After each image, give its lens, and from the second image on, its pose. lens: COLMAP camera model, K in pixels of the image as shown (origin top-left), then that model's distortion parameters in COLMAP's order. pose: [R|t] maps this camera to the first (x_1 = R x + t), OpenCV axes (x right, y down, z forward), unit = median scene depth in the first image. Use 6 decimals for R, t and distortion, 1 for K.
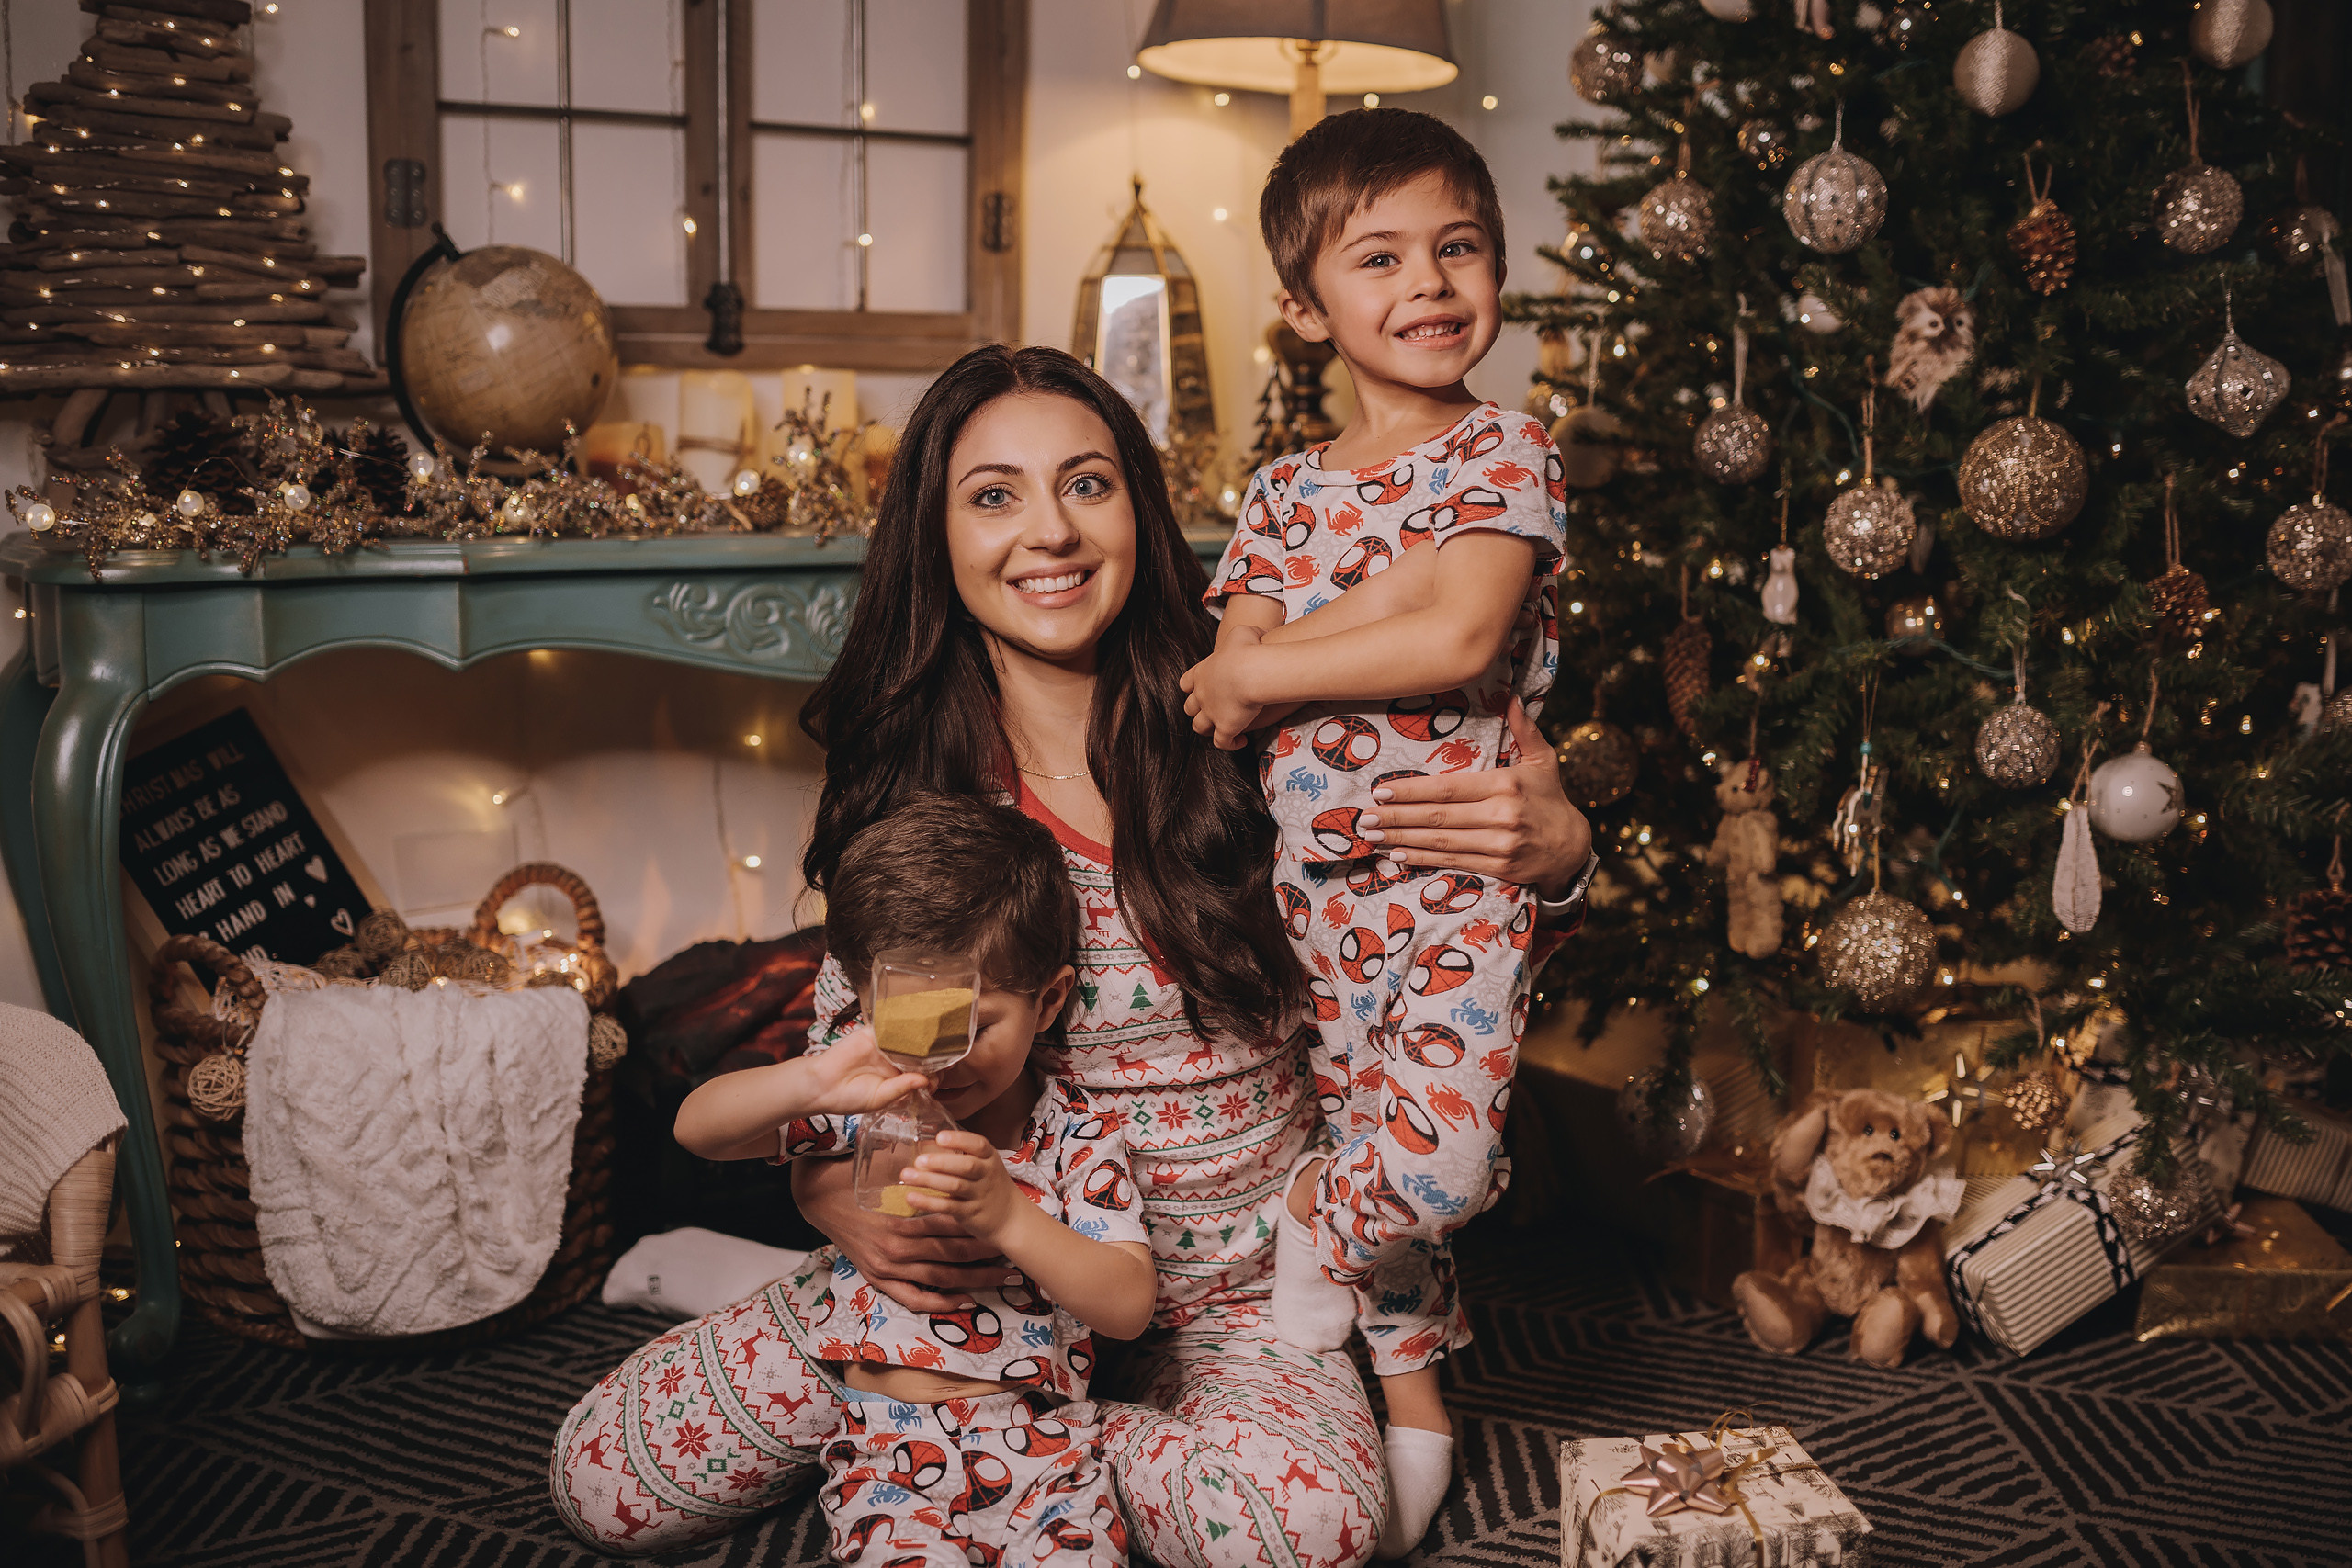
lens RADIAL K [[2263.6, 0, 1176.0], [0, 2263.6, 805.7], [0, 0, 1]] dist [-0.002203, 0.000000]
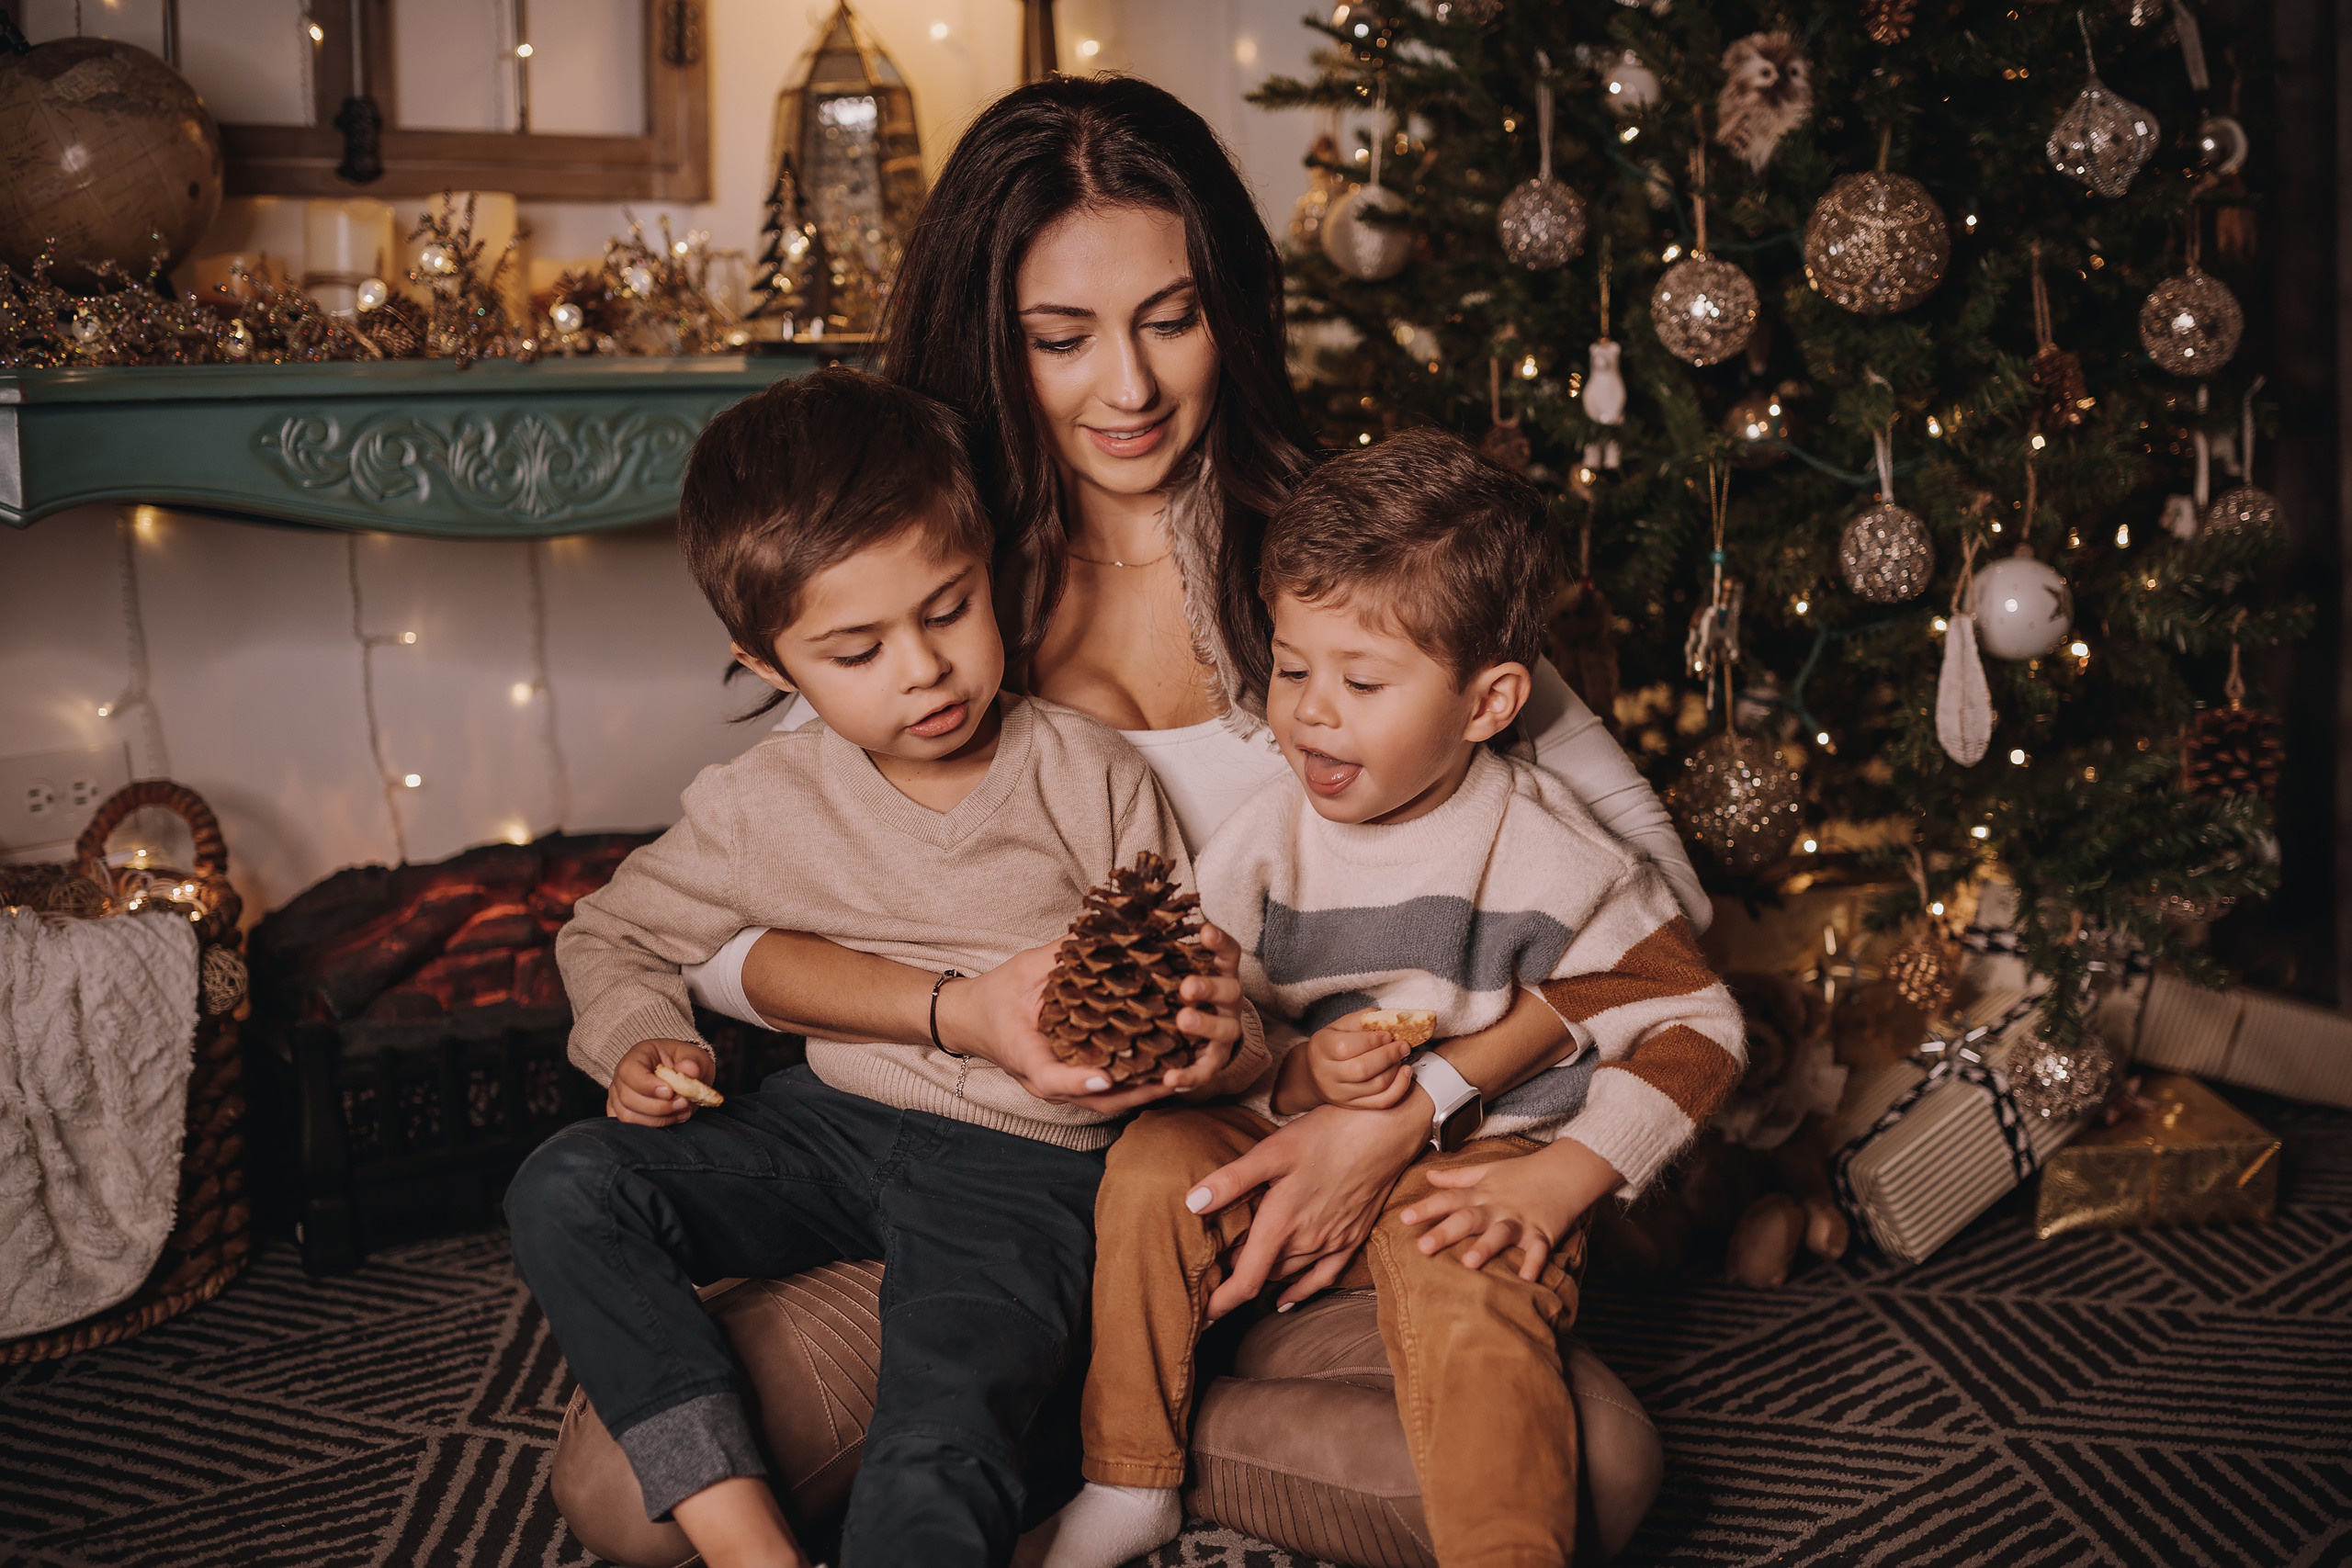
lens RADIAL K [[2369.3, 0, 1129.1], [0, 2369.3, 774.3], [0, 0, 1]] dist [-0.120008, 0.000000]
pose [[0.995758, -0.039919, 0.082906, 0.008463], [0.041013, 0.999092, -0.011526, 0.054957], [-0.082370, 0.014877, 0.996491, 0.138788]]
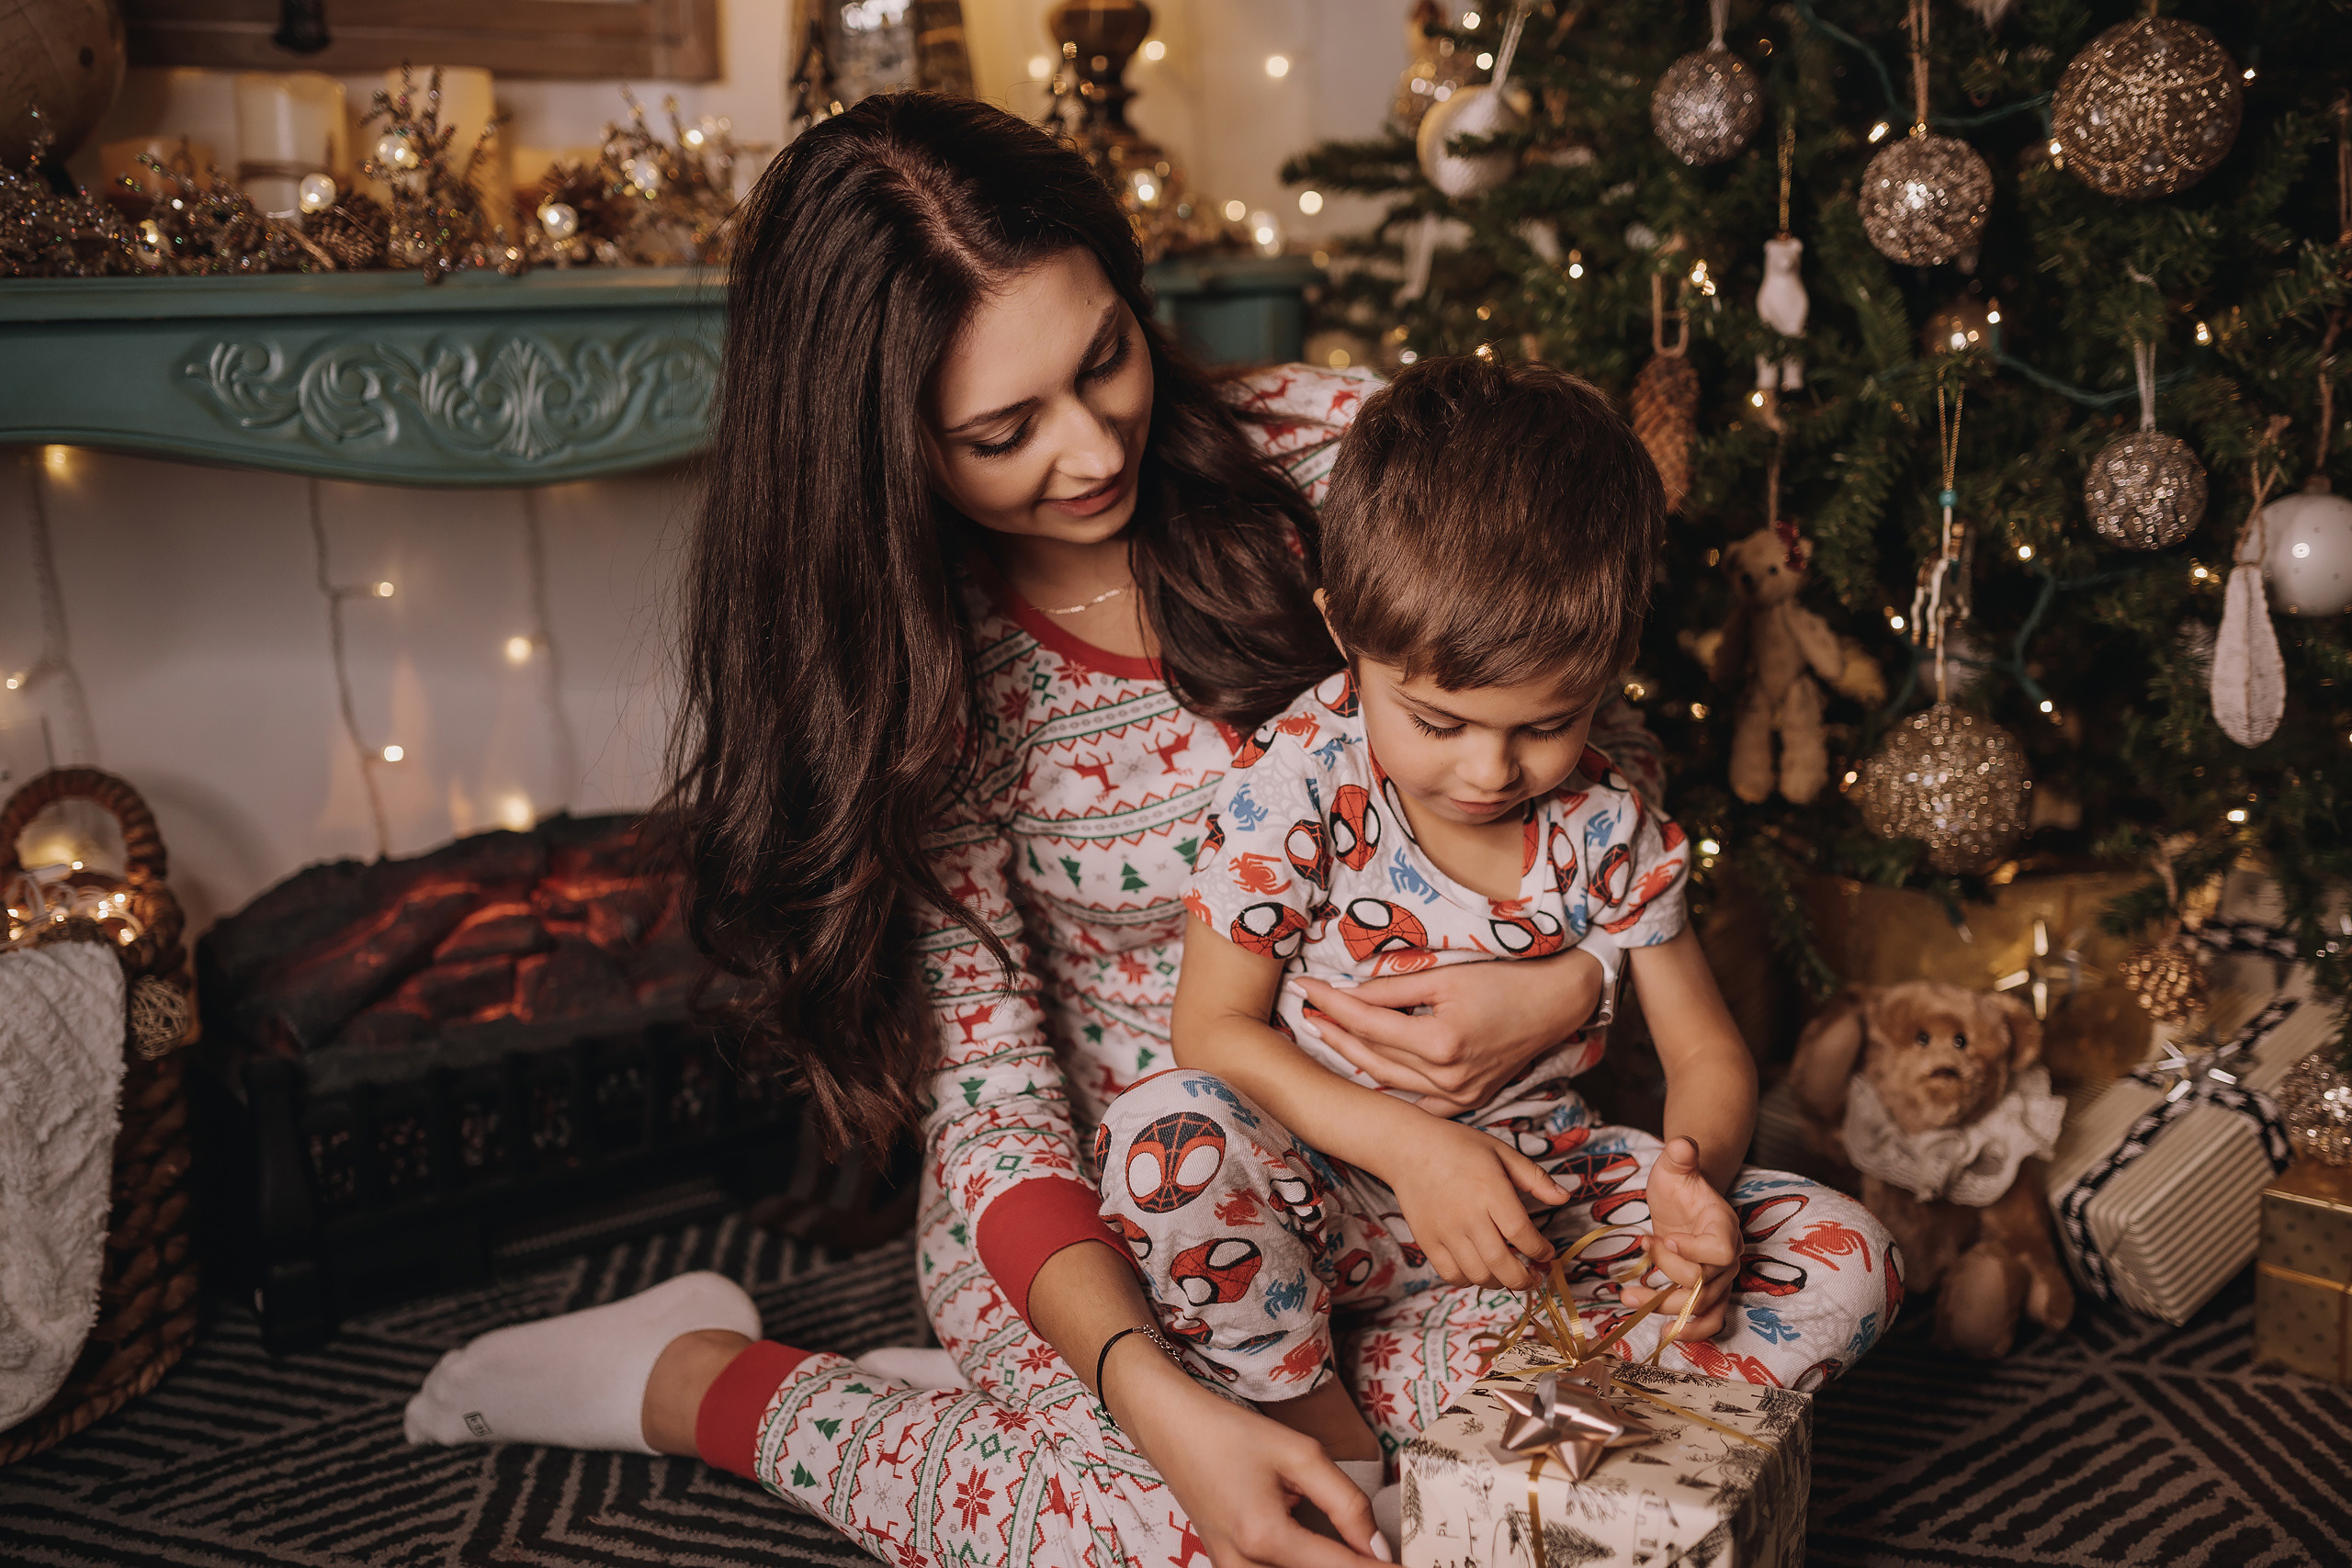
lens RADIAL K [[2369.3, 0, 1192.7], [0, 2369.3, 822.3], [0, 0, 1]] dist [-0.120008, 0.000000]
pose [[0.993506, -0.054385, 0.099944, -0.006242], [0.049750, 0.997593, 0.048299, 0.027626], [-0.102330, -0.043013, 0.993820, 0.286583]]
